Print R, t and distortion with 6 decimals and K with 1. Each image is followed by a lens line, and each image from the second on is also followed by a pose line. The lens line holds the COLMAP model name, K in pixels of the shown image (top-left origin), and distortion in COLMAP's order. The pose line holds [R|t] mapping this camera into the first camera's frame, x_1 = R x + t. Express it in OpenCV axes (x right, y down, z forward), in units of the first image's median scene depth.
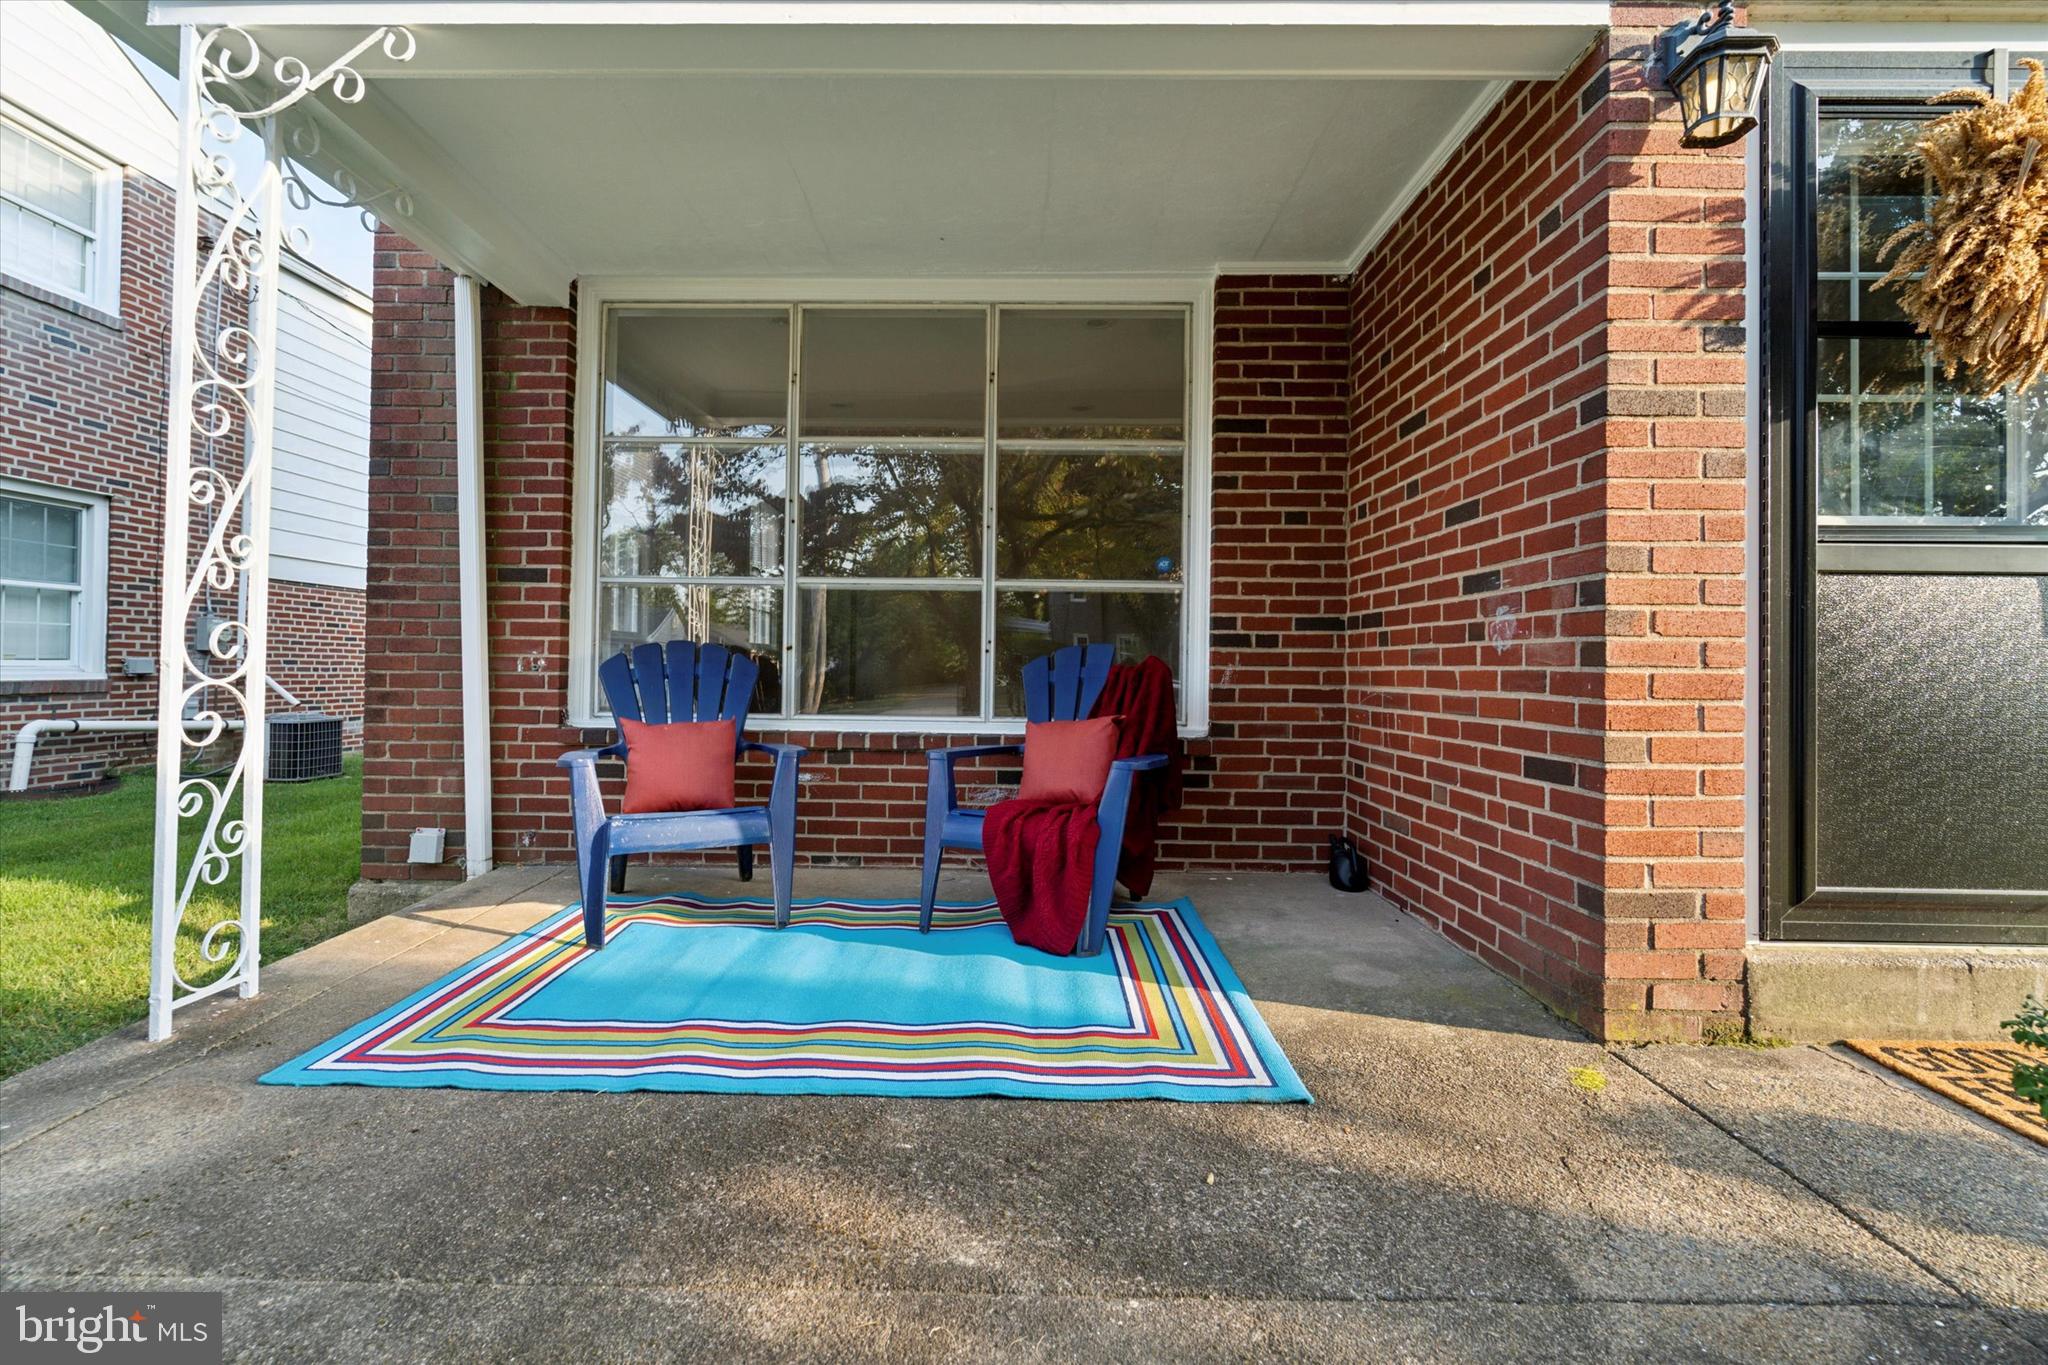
lens RADIAL K [[839.4, 0, 1015.7], [0, 839.4, 663.3], [0, 0, 1]] dist [-0.000826, -0.001576]
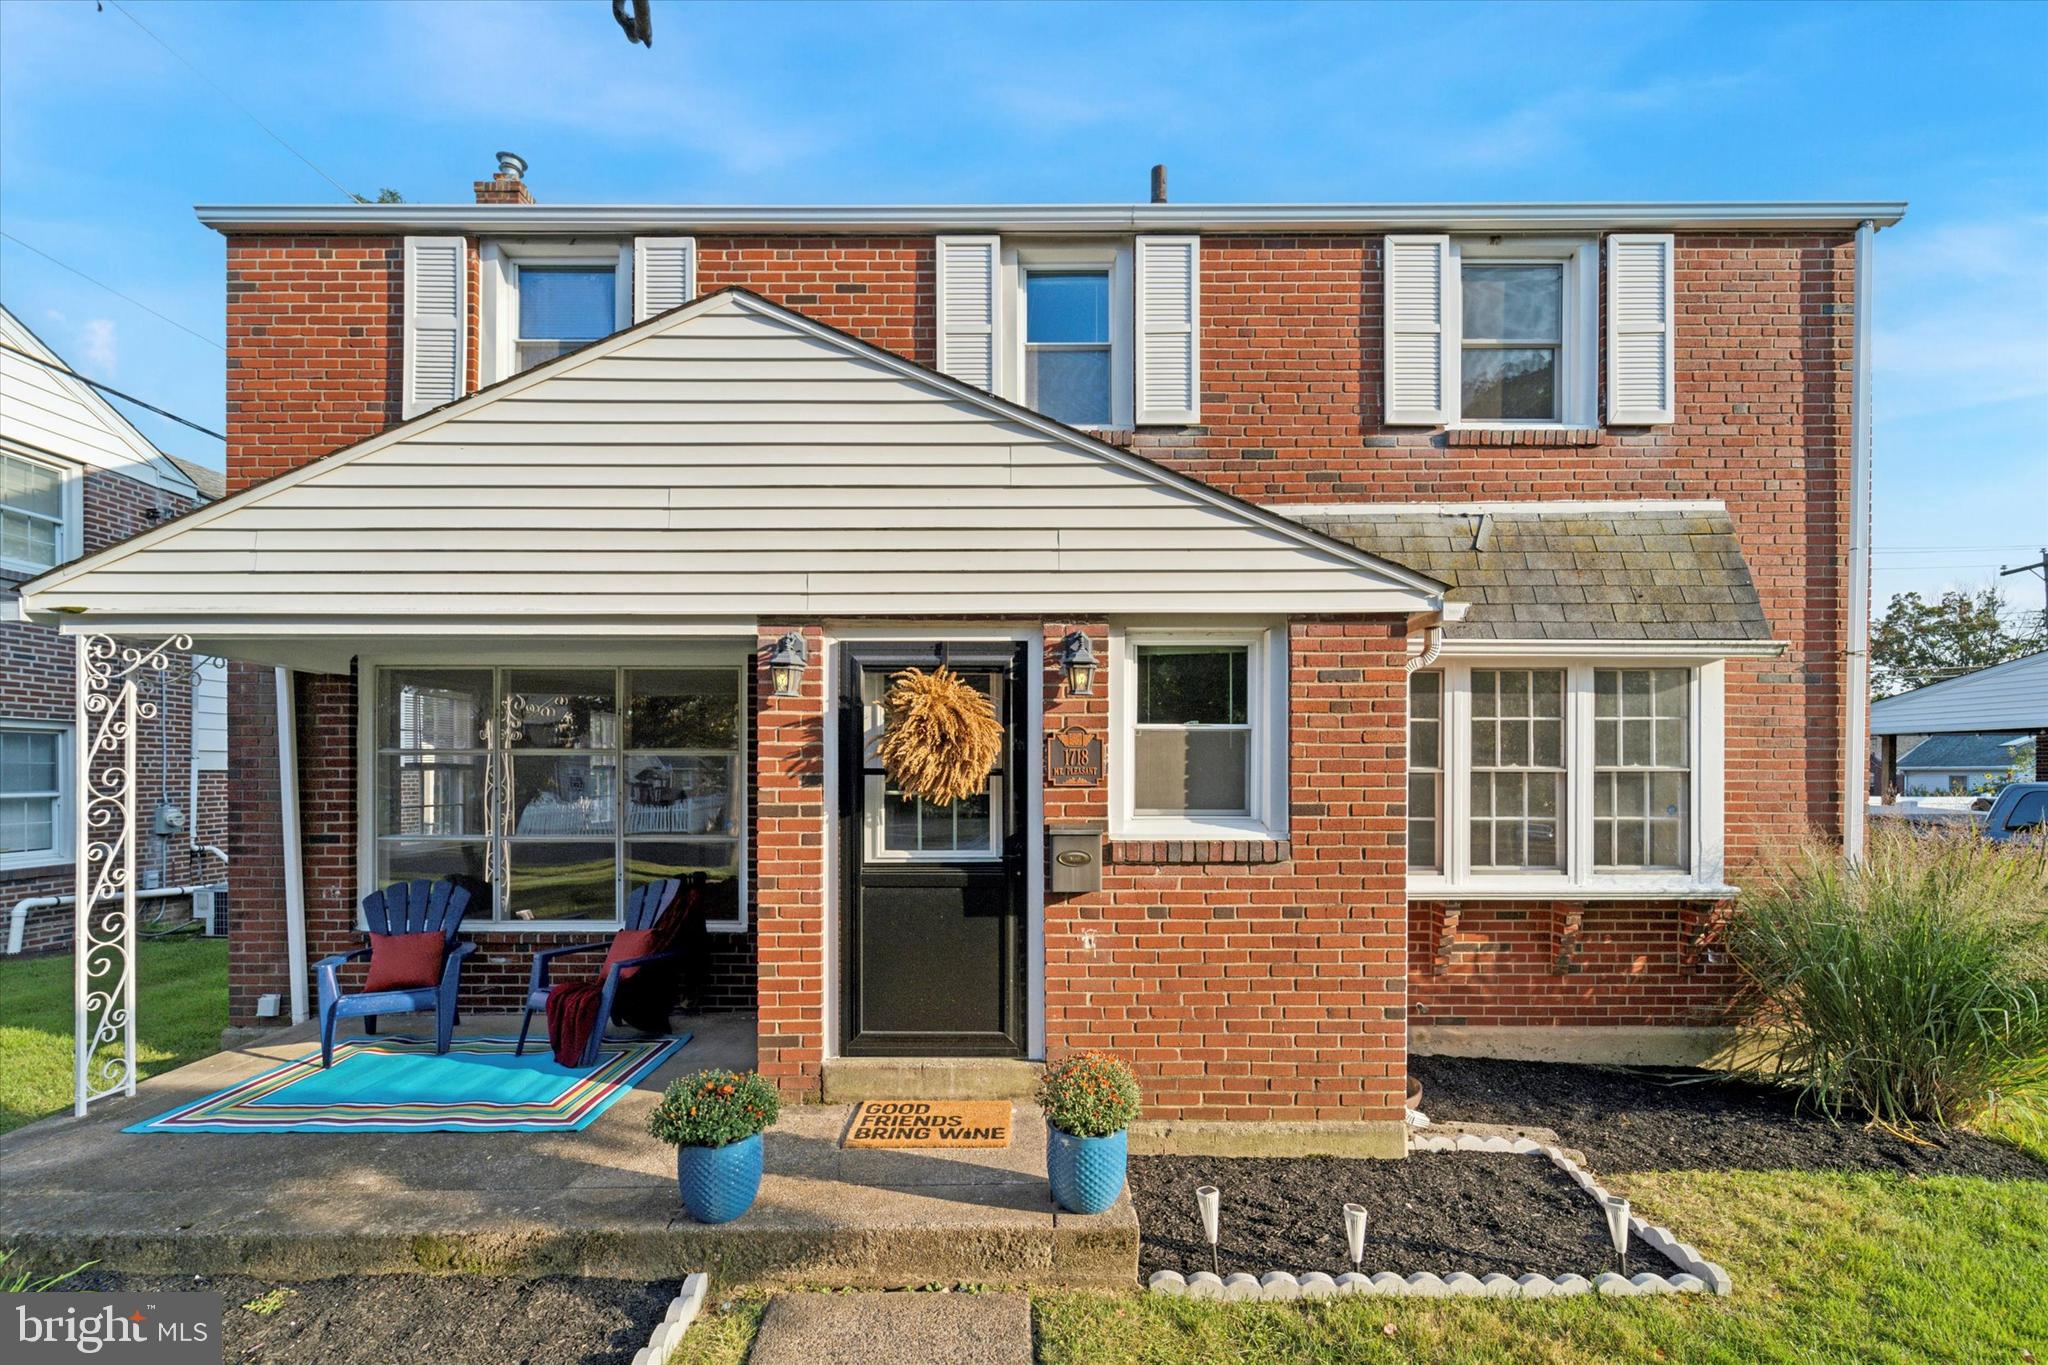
lens RADIAL K [[839.4, 0, 1066.7], [0, 839.4, 774.7], [0, 0, 1]] dist [-0.000826, -0.001576]
pose [[0.999612, -0.010404, 0.025840, 0.440261], [0.010006, 0.999830, 0.015491, -0.130461], [-0.025996, -0.015227, 0.999546, -0.359776]]
